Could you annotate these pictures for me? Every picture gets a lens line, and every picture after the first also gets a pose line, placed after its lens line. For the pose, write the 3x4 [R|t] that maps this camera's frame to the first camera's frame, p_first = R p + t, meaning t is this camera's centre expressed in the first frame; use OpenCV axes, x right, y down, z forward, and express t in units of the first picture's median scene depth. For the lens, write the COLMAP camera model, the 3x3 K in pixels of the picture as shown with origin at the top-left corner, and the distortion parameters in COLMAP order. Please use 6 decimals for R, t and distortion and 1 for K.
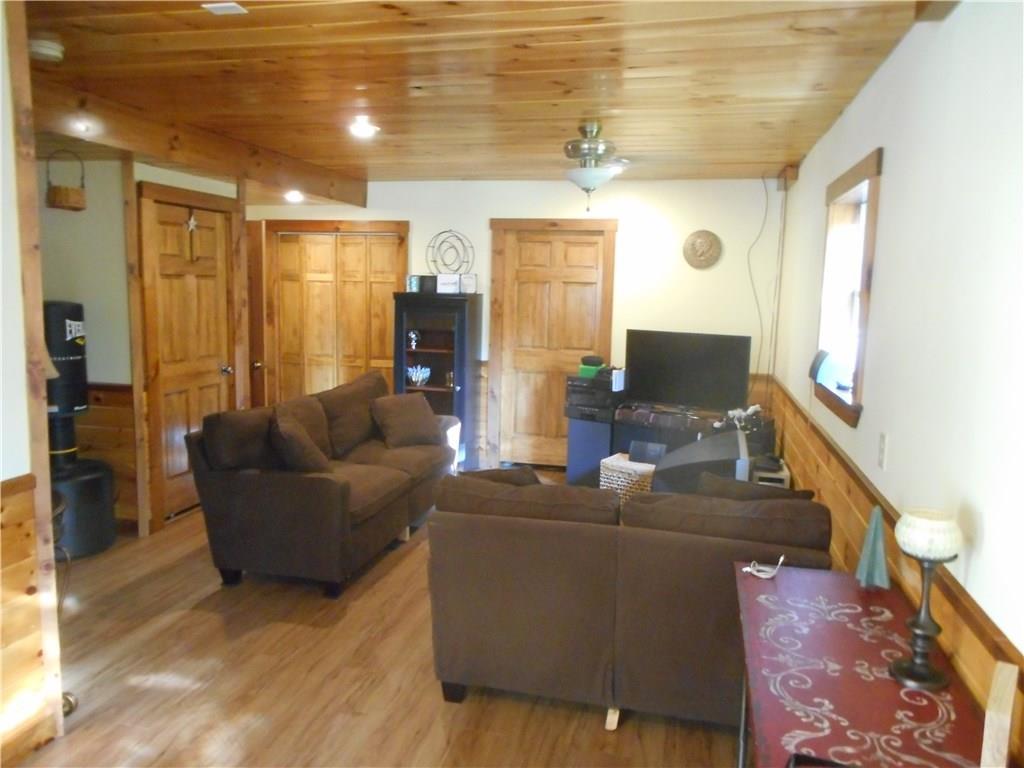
lens RADIAL K [[765.6, 0, 511.3], [0, 765.6, 382.6], [0, 0, 1]] dist [0.000694, -0.000404]
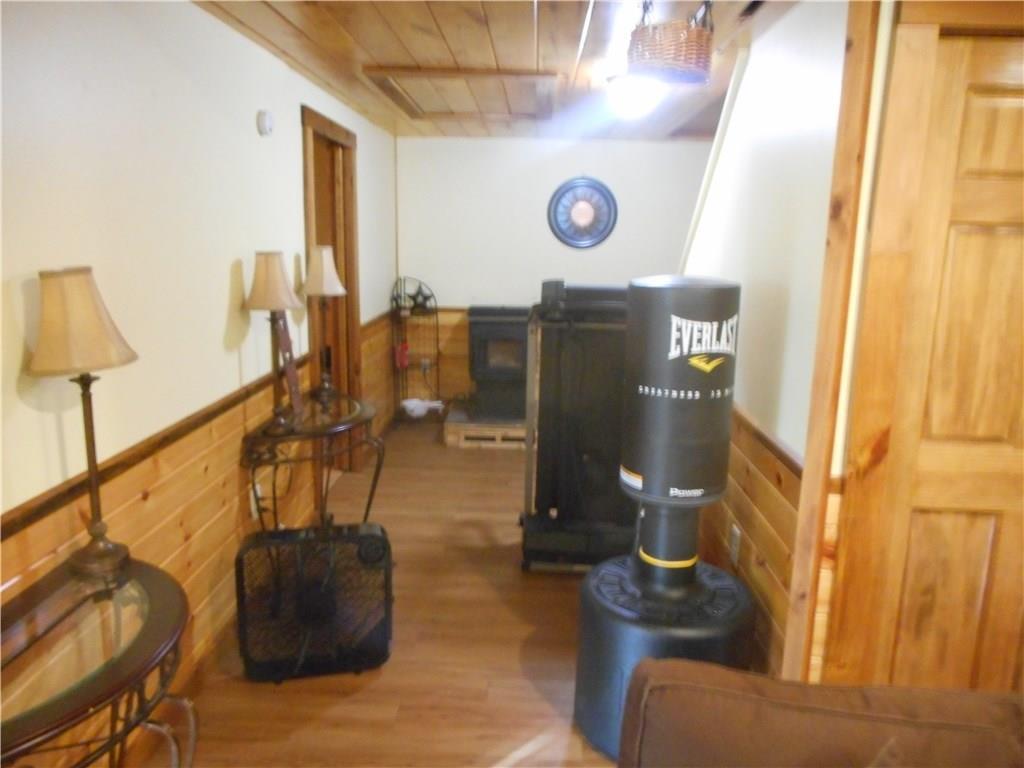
lens RADIAL K [[765.6, 0, 510.2], [0, 765.6, 384.7], [0, 0, 1]] dist [0.000694, -0.000404]
pose [[0.204499, 0.175659, -0.962977, -0.109783], [-0.142409, 0.978639, 0.148274, -0.088894], [0.968452, 0.106815, 0.225146, 0.725141]]
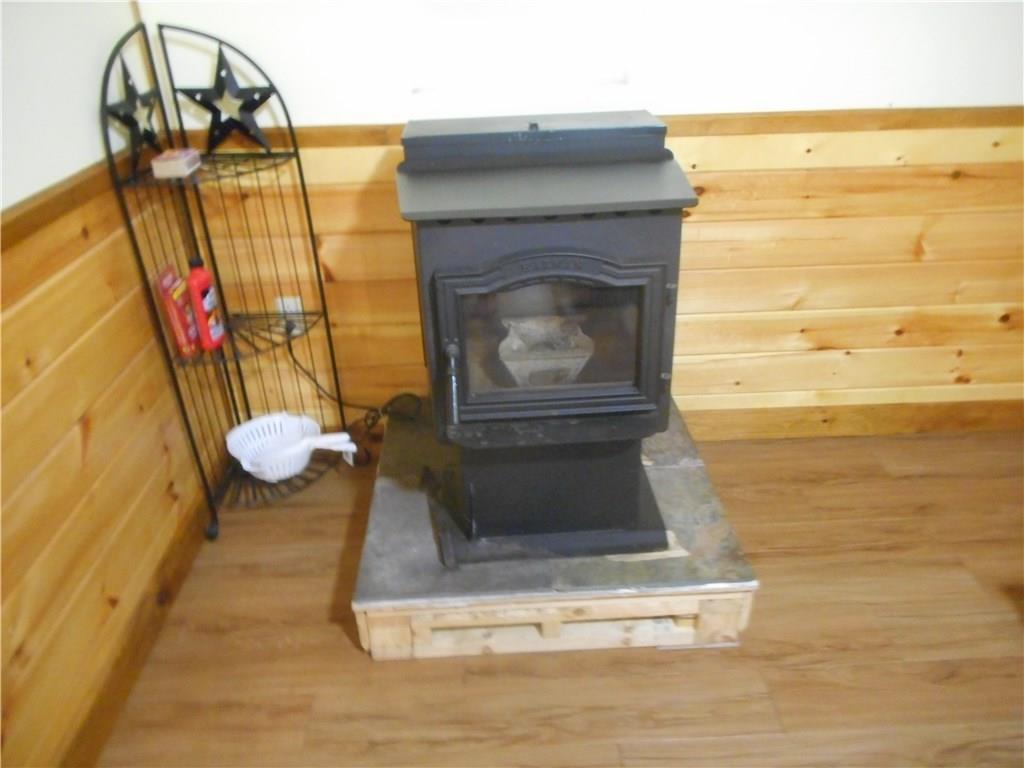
lens RADIAL K [[765.6, 0, 517.2], [0, 765.6, 380.3], [0, 0, 1]] dist [0.000694, -0.000404]
pose [[0.280948, 0.429808, -0.858099, -0.493218], [-0.099968, 0.902353, 0.419244, -0.078982], [0.954502, -0.032003, 0.296481, 0.788622]]
